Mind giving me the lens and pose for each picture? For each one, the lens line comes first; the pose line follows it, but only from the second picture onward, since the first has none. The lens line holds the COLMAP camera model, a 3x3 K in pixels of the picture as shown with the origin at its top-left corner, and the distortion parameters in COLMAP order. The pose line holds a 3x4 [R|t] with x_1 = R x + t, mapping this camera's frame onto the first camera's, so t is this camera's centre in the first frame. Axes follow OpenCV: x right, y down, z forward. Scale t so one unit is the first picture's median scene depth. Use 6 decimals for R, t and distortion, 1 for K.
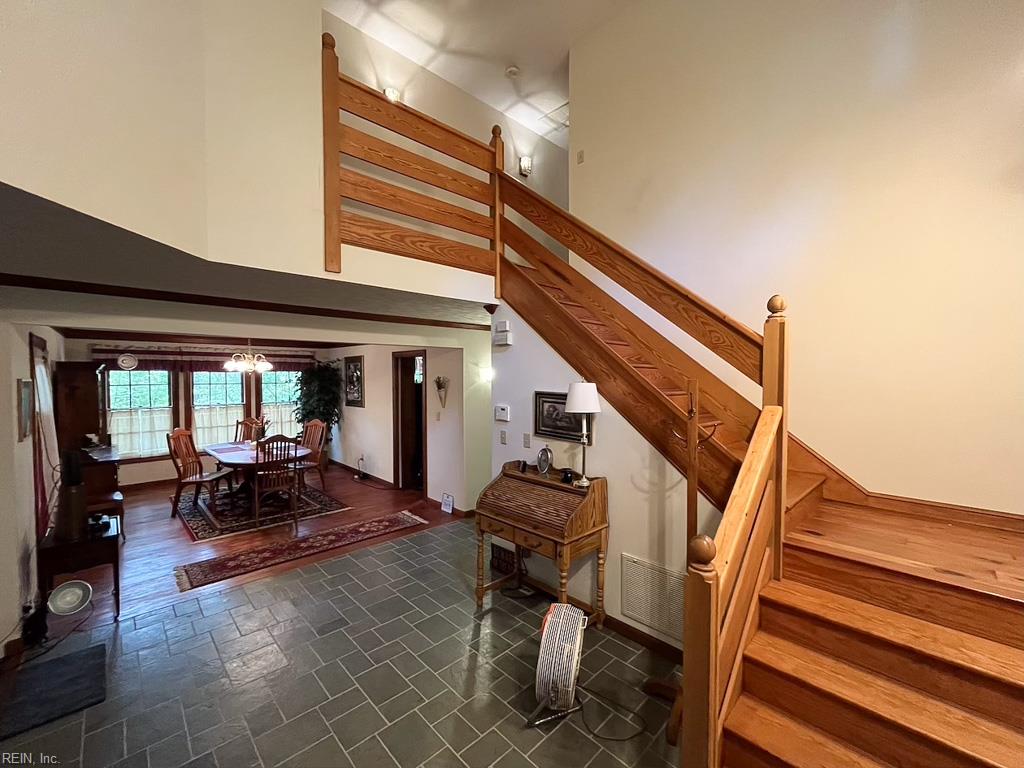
lens RADIAL K [[423.3, 0, 510.2], [0, 423.3, 381.6], [0, 0, 1]] dist [0.000236, -0.000033]
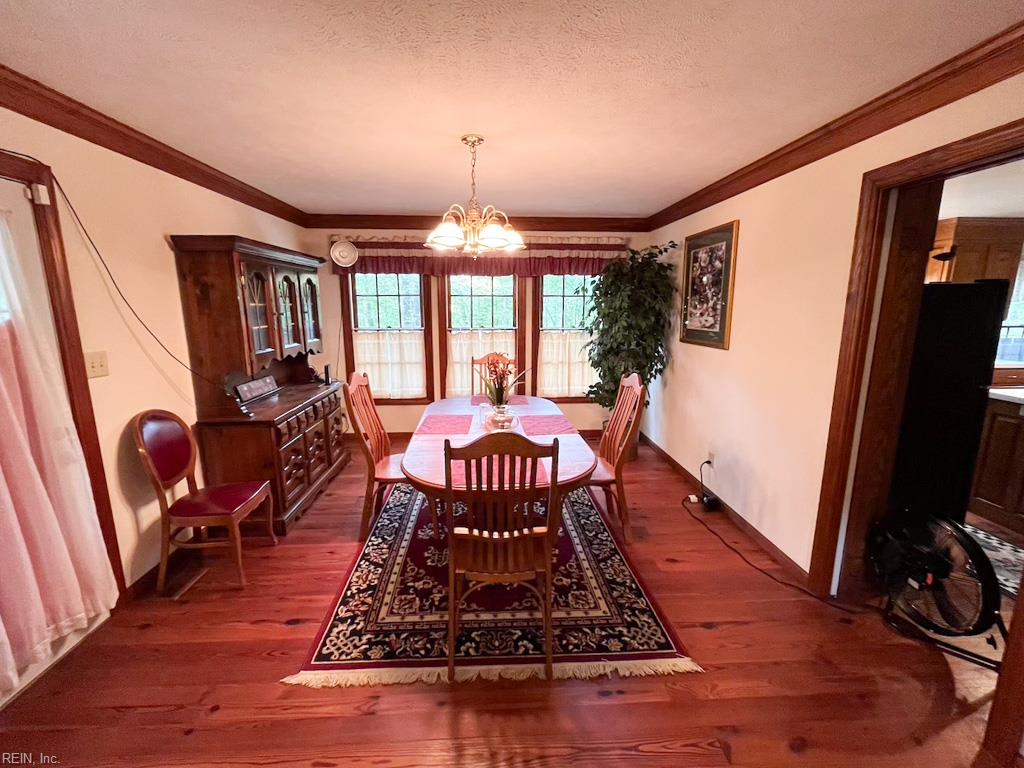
lens RADIAL K [[423.3, 0, 510.2], [0, 423.3, 381.6], [0, 0, 1]] dist [0.000236, -0.000033]
pose [[0.754835, 0.121067, -0.644644, -0.226440], [-0.013934, 0.985556, 0.168776, 0.023856], [0.655766, -0.118416, 0.745619, 0.525292]]
